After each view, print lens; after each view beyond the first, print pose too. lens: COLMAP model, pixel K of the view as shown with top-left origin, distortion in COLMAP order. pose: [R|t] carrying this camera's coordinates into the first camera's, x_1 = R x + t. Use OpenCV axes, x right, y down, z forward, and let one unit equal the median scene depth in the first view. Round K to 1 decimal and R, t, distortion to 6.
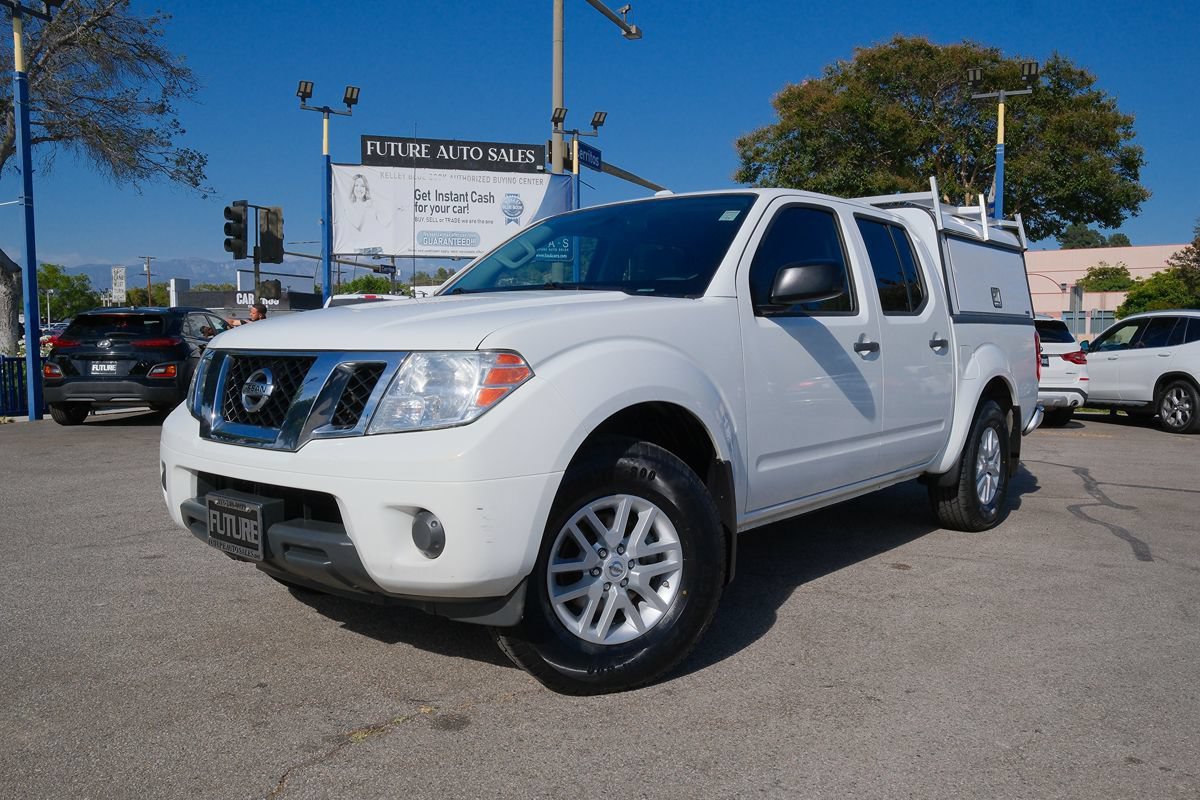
lens RADIAL K [[913.6, 0, 607.7], [0, 913.6, 403.8], [0, 0, 1]] dist [-0.022436, 0.028263]
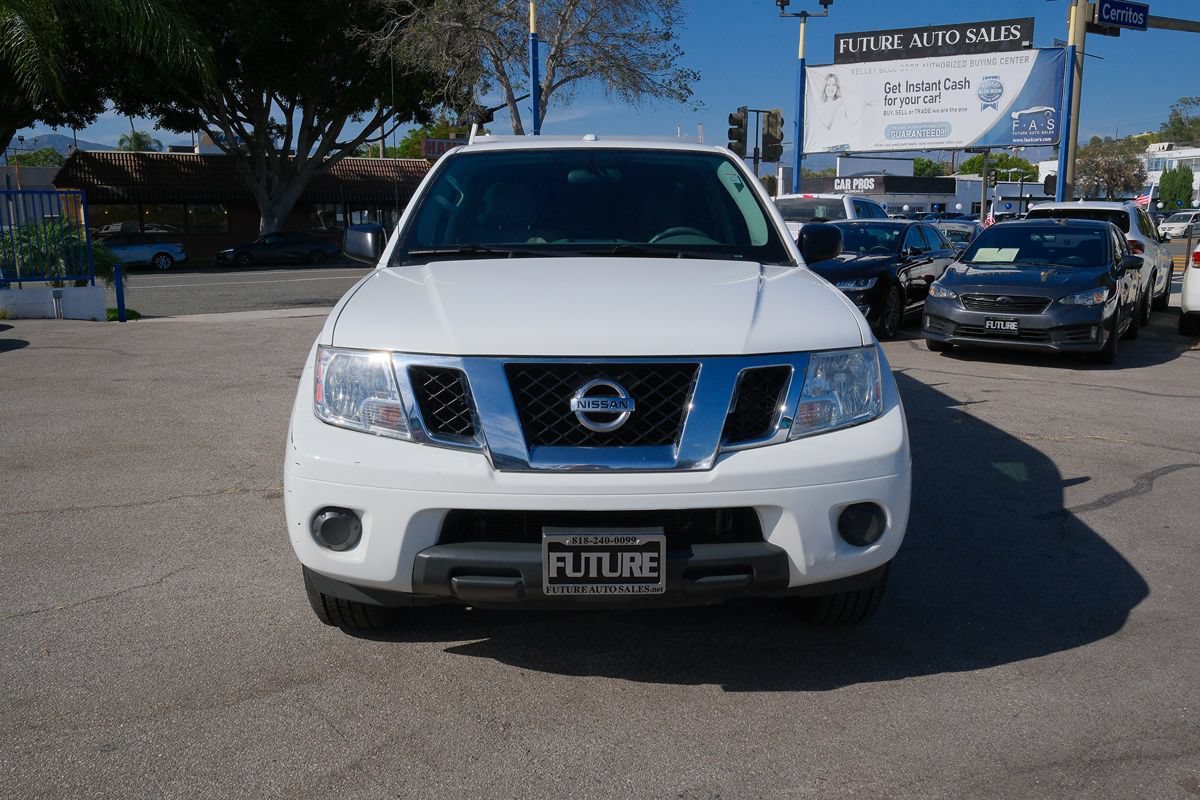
lens RADIAL K [[913.6, 0, 607.4], [0, 913.6, 393.3], [0, 0, 1]] dist [-0.022436, 0.028263]
pose [[0.783915, 0.106051, -0.611744, 0.294386], [-0.033096, 0.991041, 0.129394, -0.023857], [0.619986, -0.081188, 0.780401, 0.000364]]
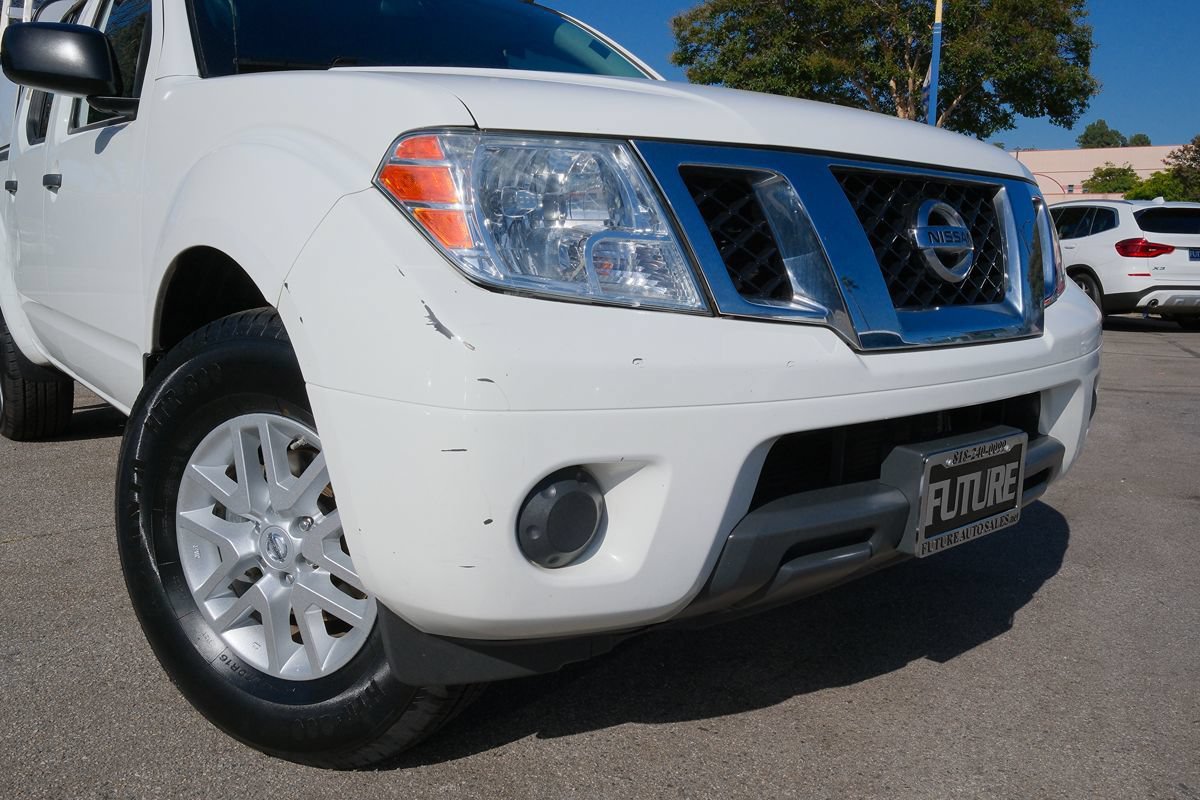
lens RADIAL K [[913.6, 0, 611.8], [0, 913.6, 394.7], [0, 0, 1]] dist [-0.022436, 0.028263]
pose [[0.999929, 0.010553, -0.005608, 0.133727], [-0.009955, 0.995175, 0.097613, 0.012286], [0.006611, -0.097550, 0.995209, 0.027132]]
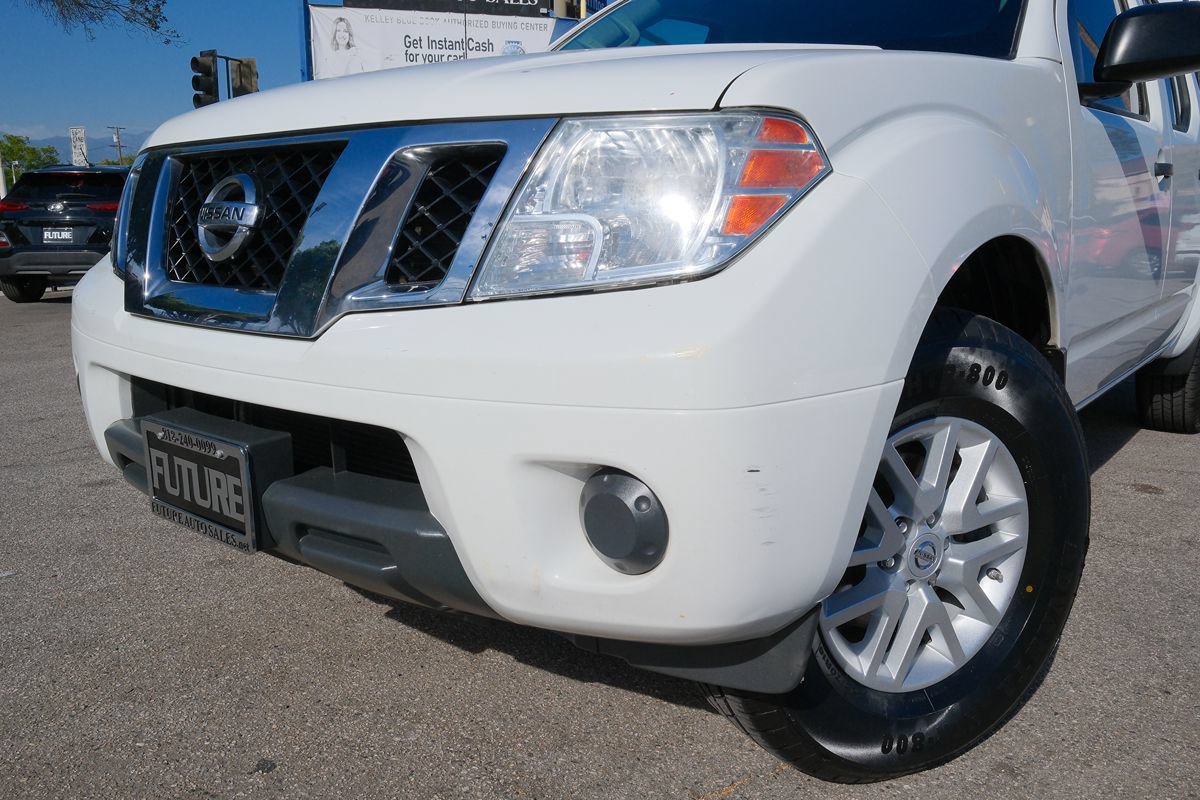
lens RADIAL K [[913.6, 0, 608.7], [0, 913.6, 392.5], [0, 0, 1]] dist [-0.022436, 0.028263]
pose [[0.999882, -0.006454, 0.013972, -0.039138], [0.004691, 0.992427, 0.122745, 0.004481], [-0.014658, -0.122665, 0.992340, 0.104811]]
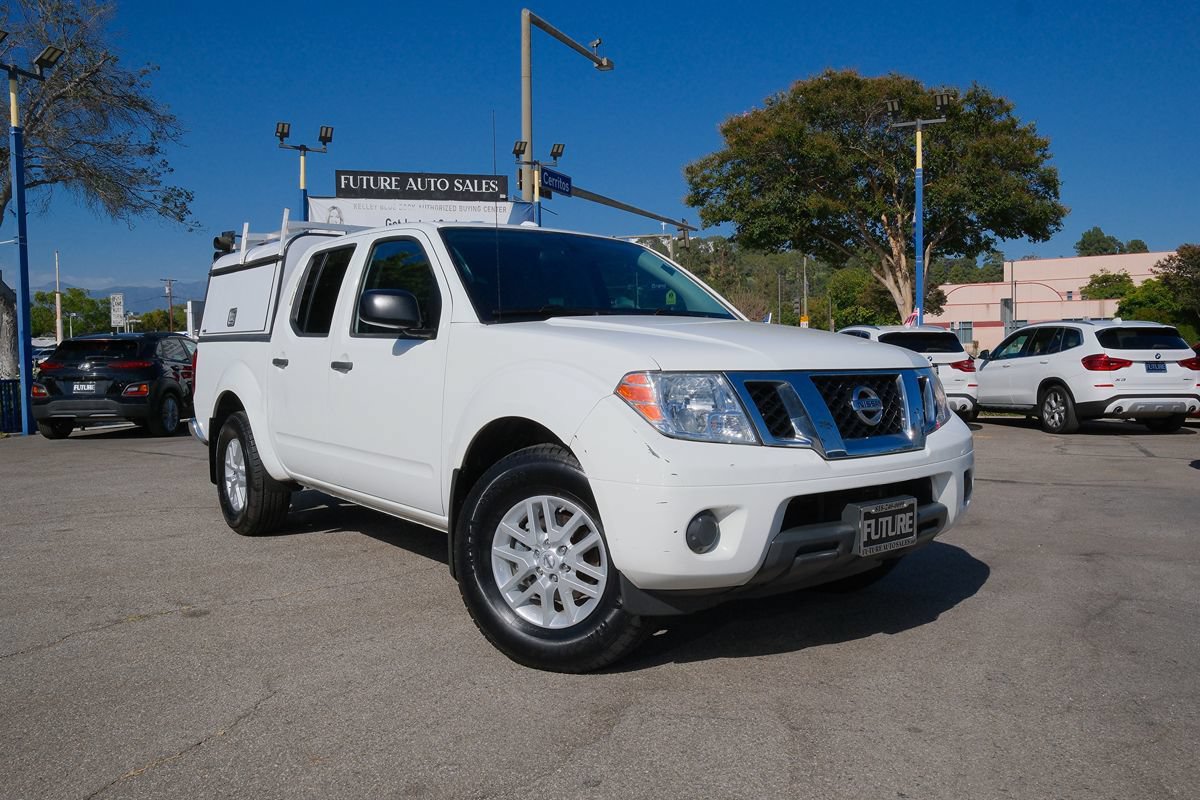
lens RADIAL K [[913.6, 0, 611.3], [0, 913.6, 393.7], [0, 0, 1]] dist [-0.022436, 0.028263]
pose [[0.999692, -0.013799, -0.020618, 0.111370], [0.013257, 0.999569, -0.026203, 0.005815], [0.020971, 0.025922, 0.999444, -0.103759]]
